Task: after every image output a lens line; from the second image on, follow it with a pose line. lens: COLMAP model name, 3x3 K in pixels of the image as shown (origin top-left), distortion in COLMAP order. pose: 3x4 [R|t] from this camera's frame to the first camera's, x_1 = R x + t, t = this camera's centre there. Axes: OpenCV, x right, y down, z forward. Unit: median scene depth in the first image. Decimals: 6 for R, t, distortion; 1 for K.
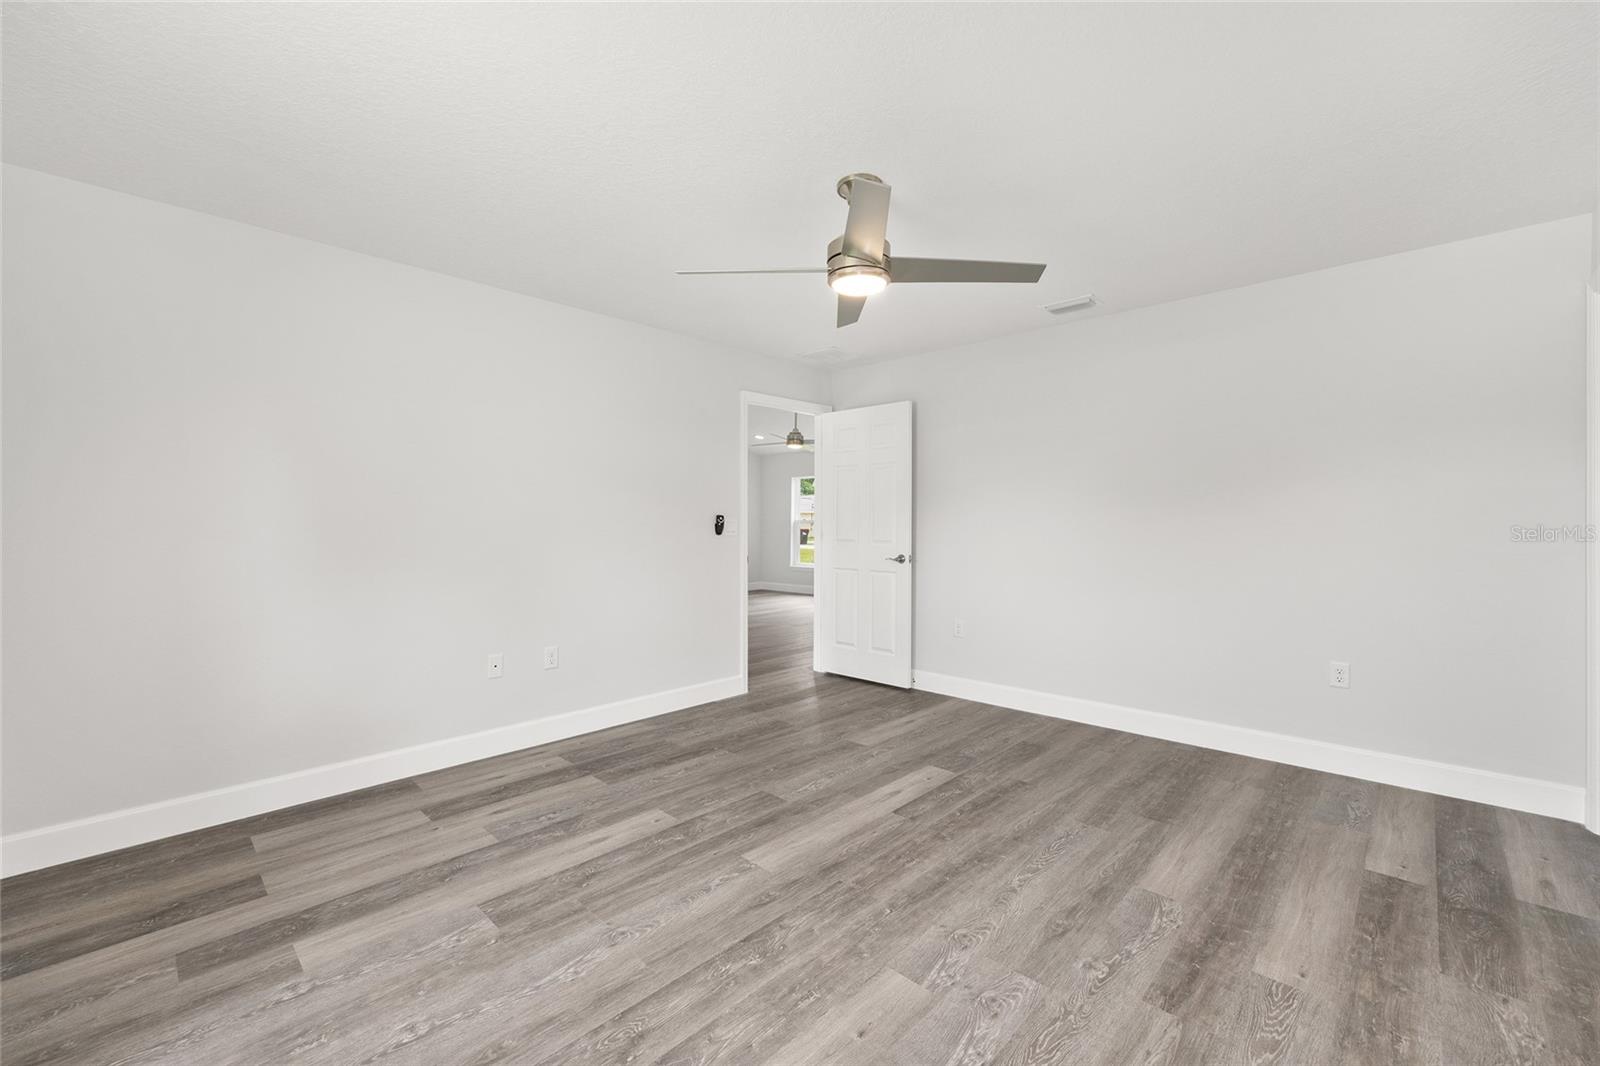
lens RADIAL K [[640.1, 0, 804.1], [0, 640.1, 528.1], [0, 0, 1]] dist [0.000838, 0.000277]
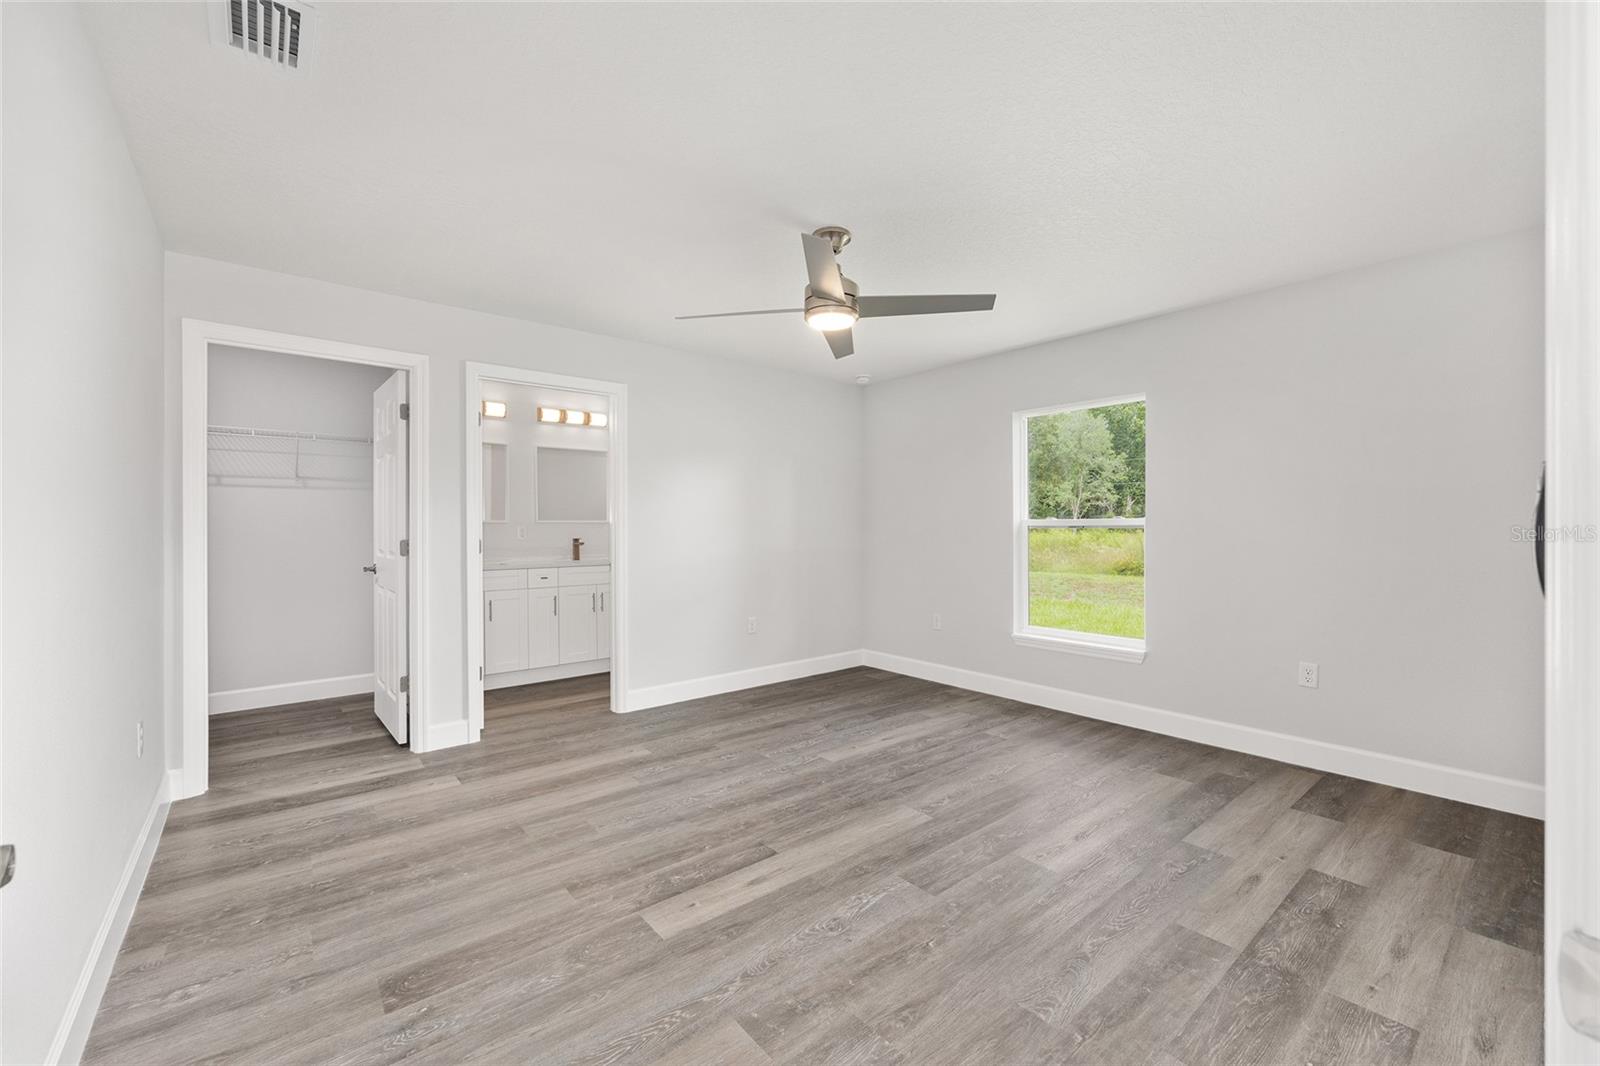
lens RADIAL K [[640.1, 0, 804.1], [0, 640.1, 528.1], [0, 0, 1]] dist [0.000838, 0.000277]
pose [[-0.992912, 0.005050, 0.118743, -0.006555], [0.006094, 0.999946, 0.008425, -0.014492], [-0.118694, 0.009089, -0.992889, 1.941382]]
